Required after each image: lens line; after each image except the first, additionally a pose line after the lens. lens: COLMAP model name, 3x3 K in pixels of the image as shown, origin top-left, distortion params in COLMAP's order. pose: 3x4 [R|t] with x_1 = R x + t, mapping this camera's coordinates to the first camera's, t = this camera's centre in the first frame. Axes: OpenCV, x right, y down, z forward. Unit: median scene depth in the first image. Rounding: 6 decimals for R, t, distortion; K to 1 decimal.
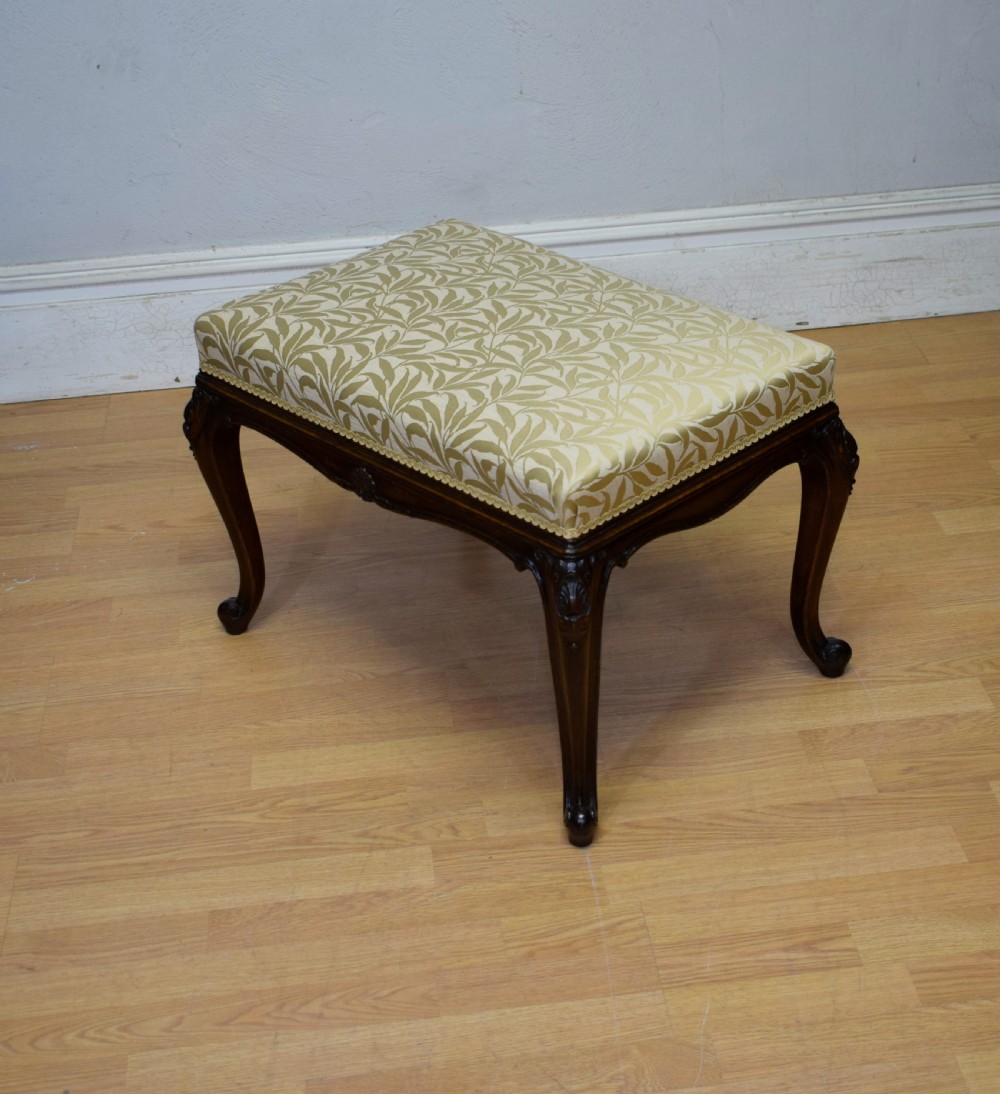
lens RADIAL K [[1871.0, 0, 539.4], [0, 1871.0, 594.0], [0, 0, 1]] dist [-0.024007, -0.010703]
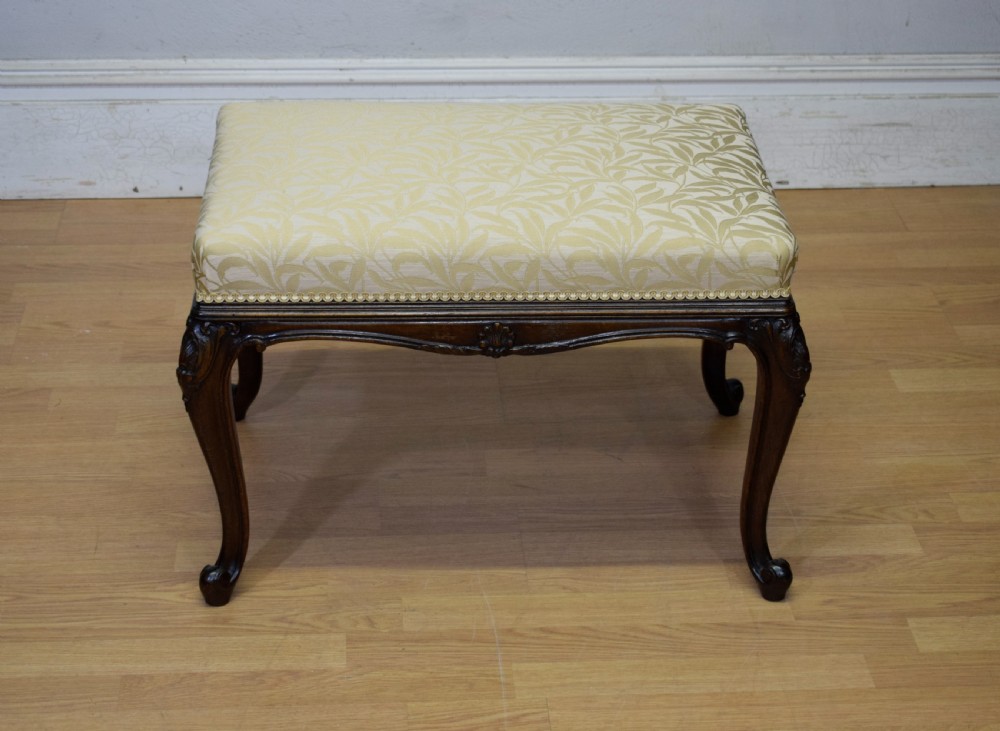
lens RADIAL K [[2178.0, 0, 496.2], [0, 2178.0, 366.8], [0, 0, 1]] dist [-0.027272, 0.004426]
pose [[0.996824, 0.077019, -0.020259, 0.034375], [-0.078390, 0.993785, -0.079033, 0.075679], [0.014046, 0.080370, 0.996666, -0.175136]]
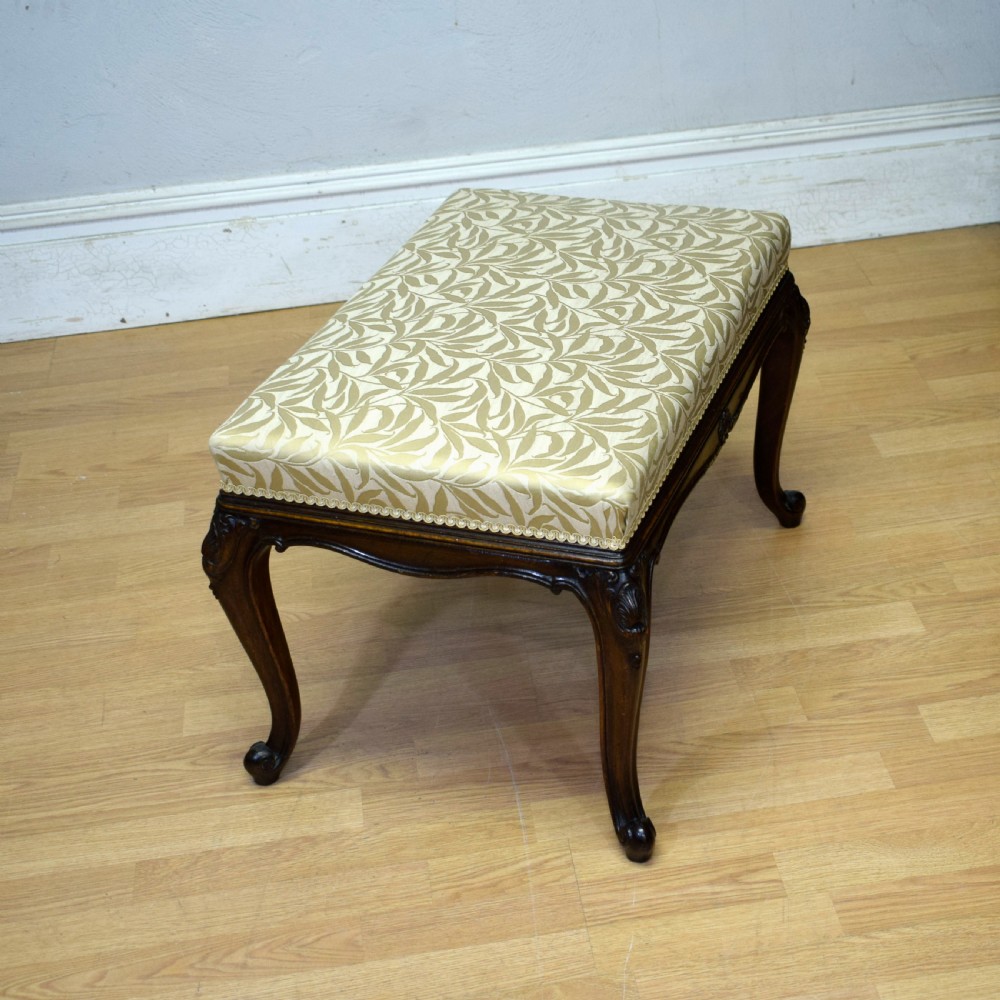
lens RADIAL K [[1823.7, 0, 603.1], [0, 1823.7, 550.5], [0, 0, 1]] dist [-0.028068, -0.016867]
pose [[0.999199, -0.029575, 0.026945, 0.047437], [0.028927, 0.999290, 0.024149, -0.011483], [-0.027640, -0.023350, 0.999345, 0.026979]]
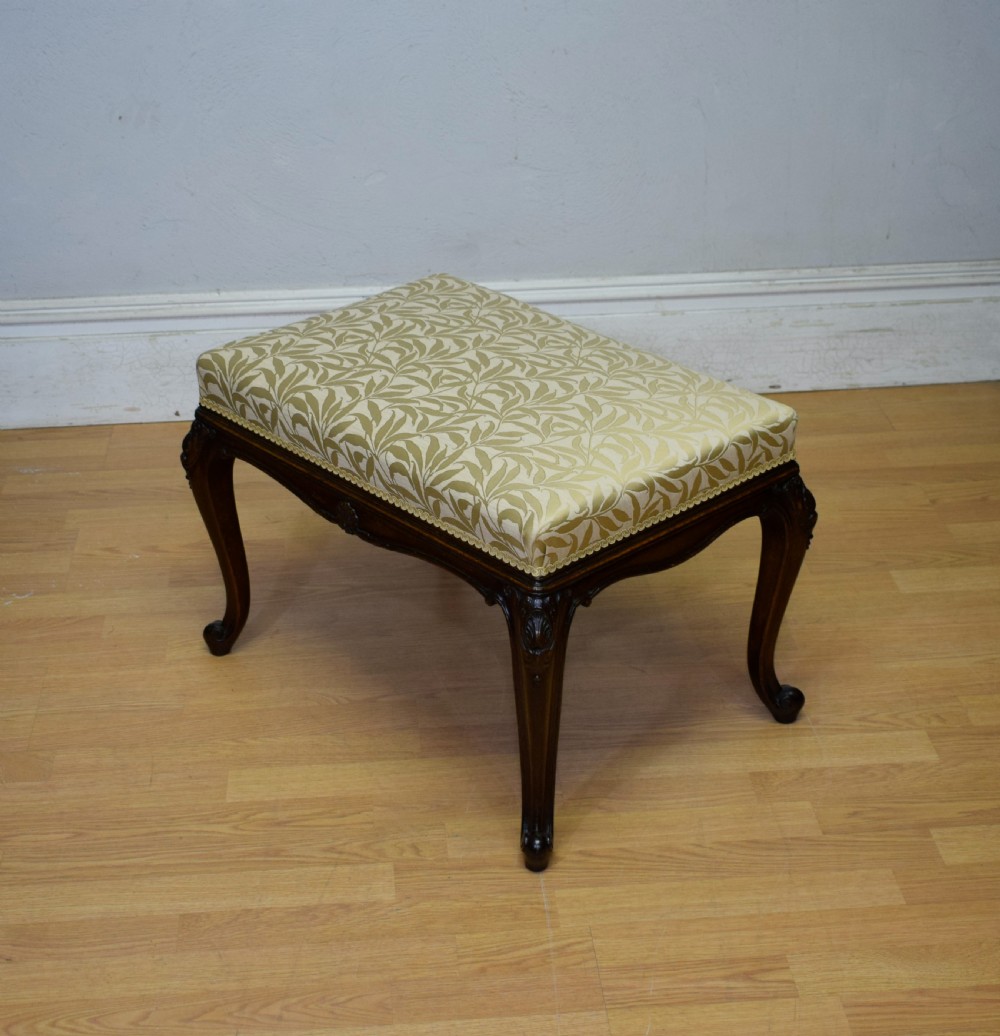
lens RADIAL K [[1847.1, 0, 475.4], [0, 1847.1, 535.9], [0, 0, 1]] dist [-0.029367, 0.017500]
pose [[0.998585, 0.046091, -0.026526, 0.006837], [-0.047546, 0.997234, -0.057134, 0.007975], [0.023819, 0.058314, 0.998014, -0.043105]]
